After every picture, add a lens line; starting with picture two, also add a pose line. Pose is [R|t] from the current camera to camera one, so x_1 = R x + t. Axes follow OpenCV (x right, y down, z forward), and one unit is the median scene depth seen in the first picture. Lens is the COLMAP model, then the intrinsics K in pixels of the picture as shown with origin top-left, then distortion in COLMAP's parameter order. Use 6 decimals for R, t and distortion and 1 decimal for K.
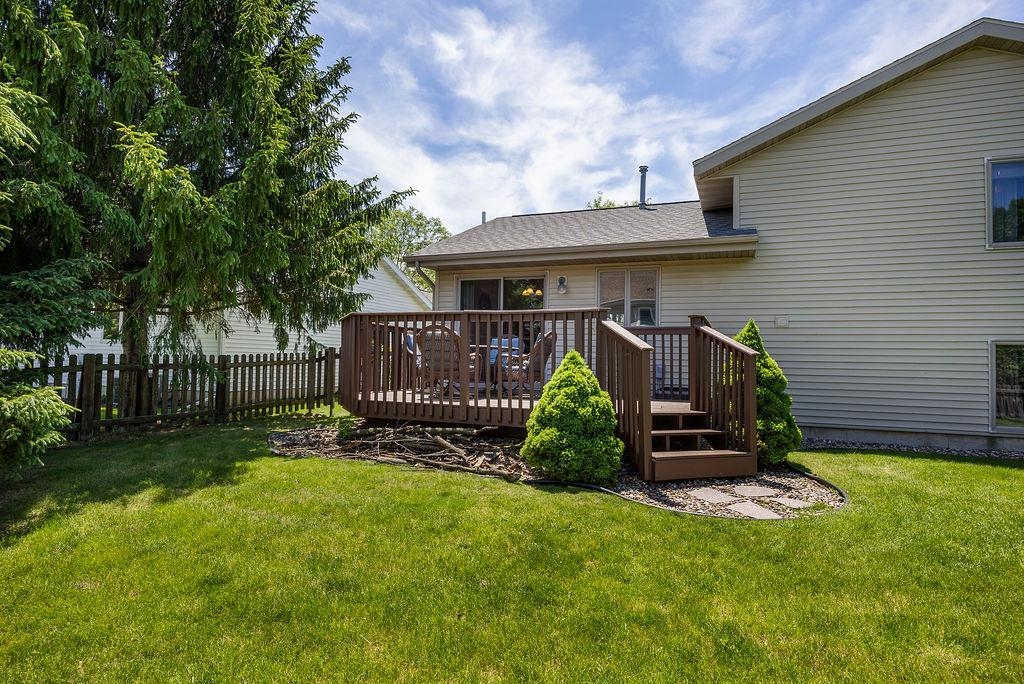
lens RADIAL K [[546.5, 0, 498.8], [0, 546.5, 335.0], [0, 0, 1]] dist [0.000478, 0.000236]
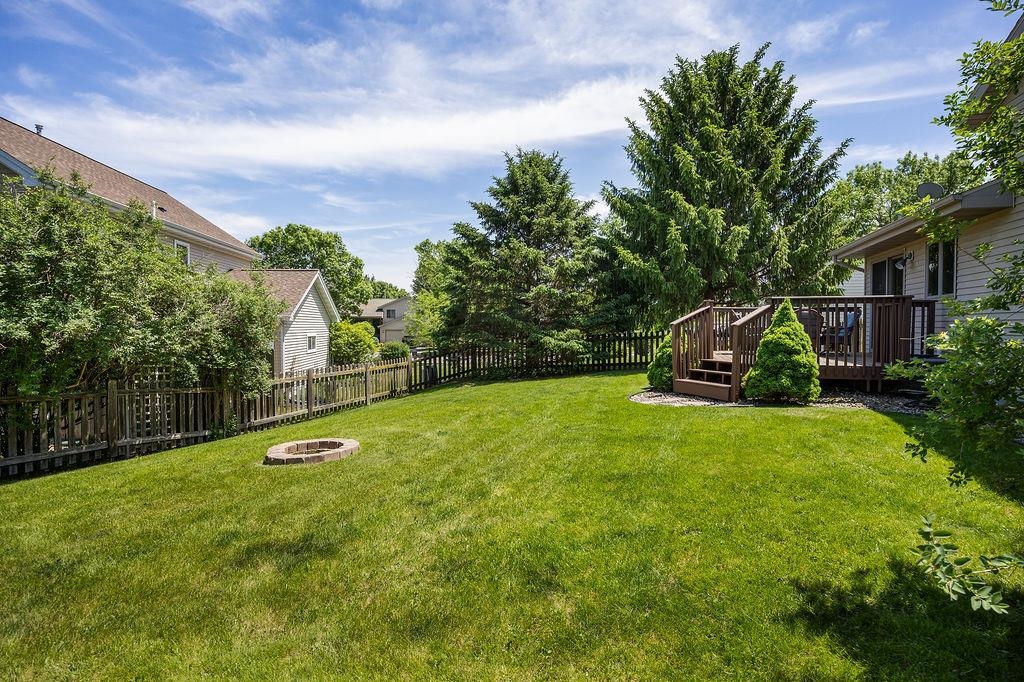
lens RADIAL K [[554.0, 0, 512.0], [0, 554.0, 341.0], [0, 0, 1]] dist [0.001258, 0.000244]
pose [[0.041748, 0.004642, -0.999117, 0.103194], [0.035417, 0.999354, 0.006123, 0.002652], [0.998500, -0.035642, 0.041556, 0.016460]]
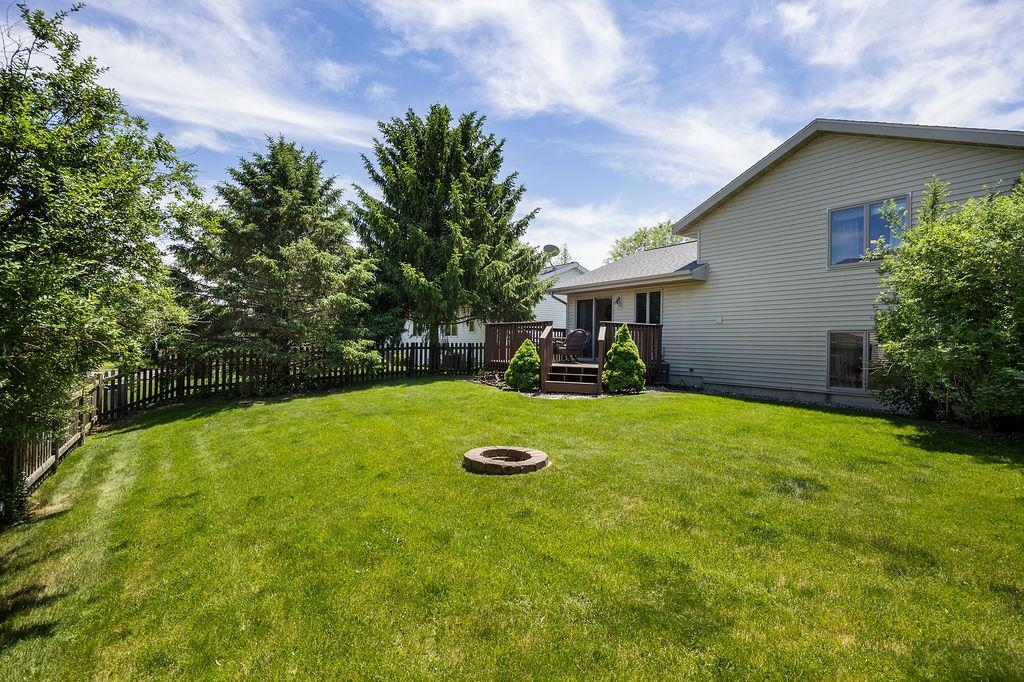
lens RADIAL K [[561.5, 0, 512.0], [0, 561.5, 341.0], [0, 0, 1]] dist [-0.000255, 0.000841]
pose [[0.803872, -0.007698, -0.594752, 0.078551], [0.018203, 0.999766, 0.011664, 0.000397], [0.594523, -0.020203, 0.803824, -0.053724]]
